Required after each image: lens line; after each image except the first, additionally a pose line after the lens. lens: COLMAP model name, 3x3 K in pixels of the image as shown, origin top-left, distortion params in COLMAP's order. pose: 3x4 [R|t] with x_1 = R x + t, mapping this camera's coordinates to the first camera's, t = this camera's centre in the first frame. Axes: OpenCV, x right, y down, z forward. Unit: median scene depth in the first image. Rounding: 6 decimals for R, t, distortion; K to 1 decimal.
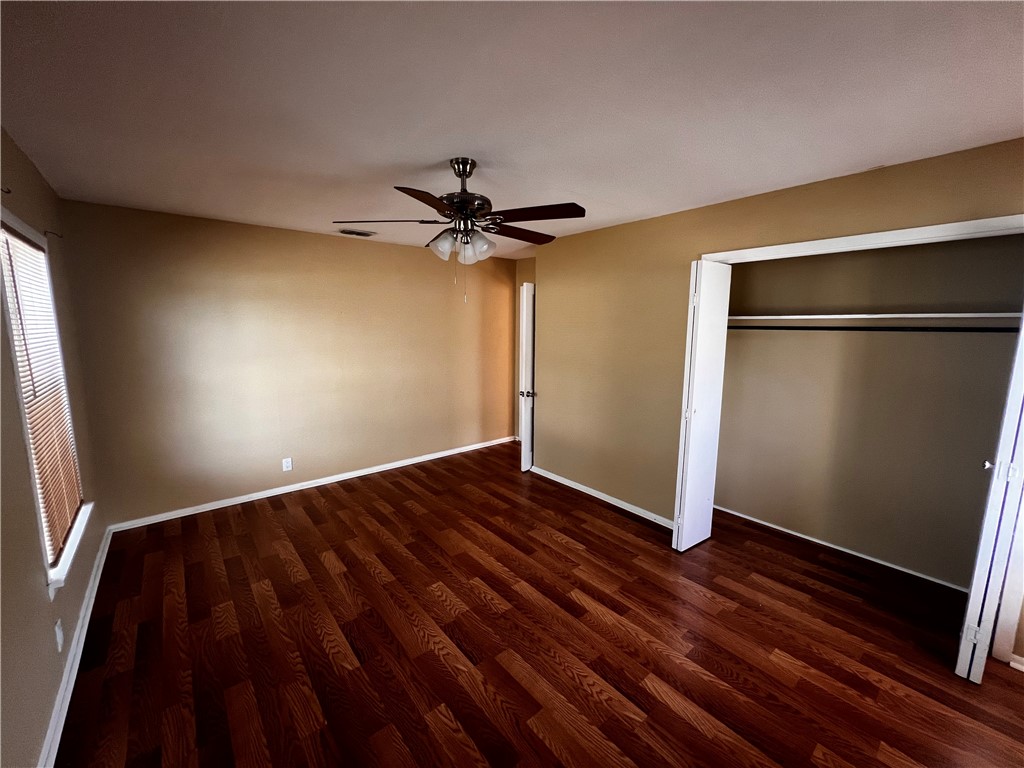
lens RADIAL K [[412.0, 0, 511.5], [0, 412.0, 383.5], [0, 0, 1]] dist [-0.003168, -0.000350]
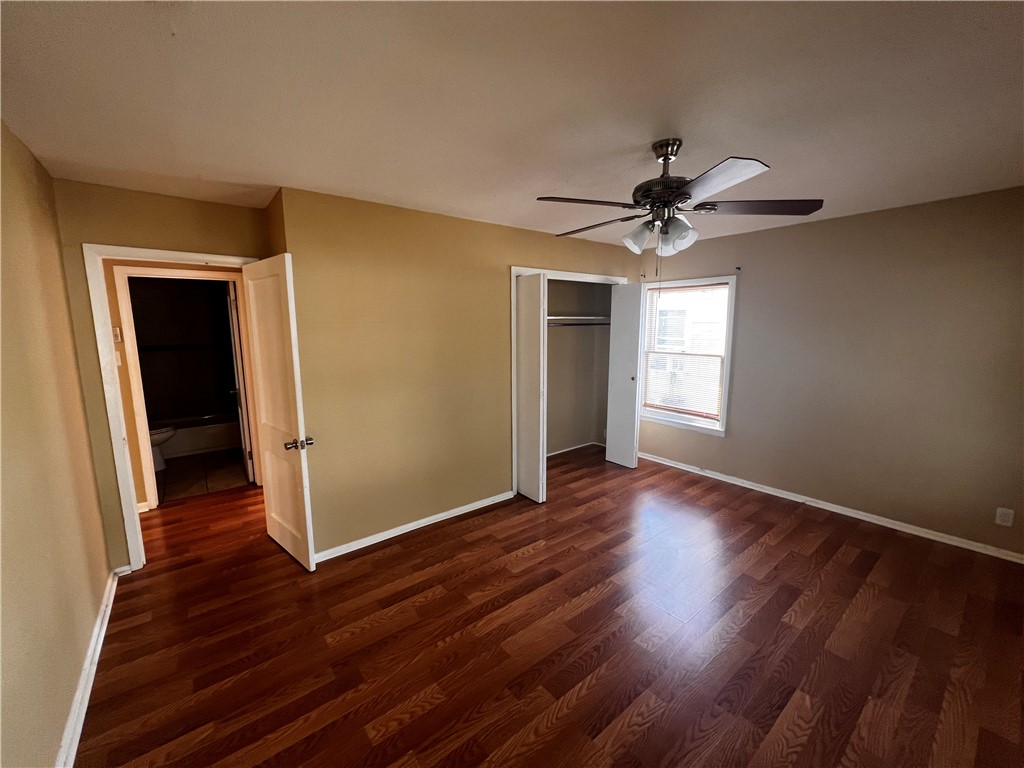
lens RADIAL K [[412.0, 0, 510.9], [0, 412.0, 383.4], [0, 0, 1]] dist [-0.003168, -0.000350]
pose [[0.018734, -0.146011, 0.989106, -0.770398], [0.153265, 0.978006, 0.141470, -0.138990], [-0.988008, 0.148945, 0.040701, 0.967103]]
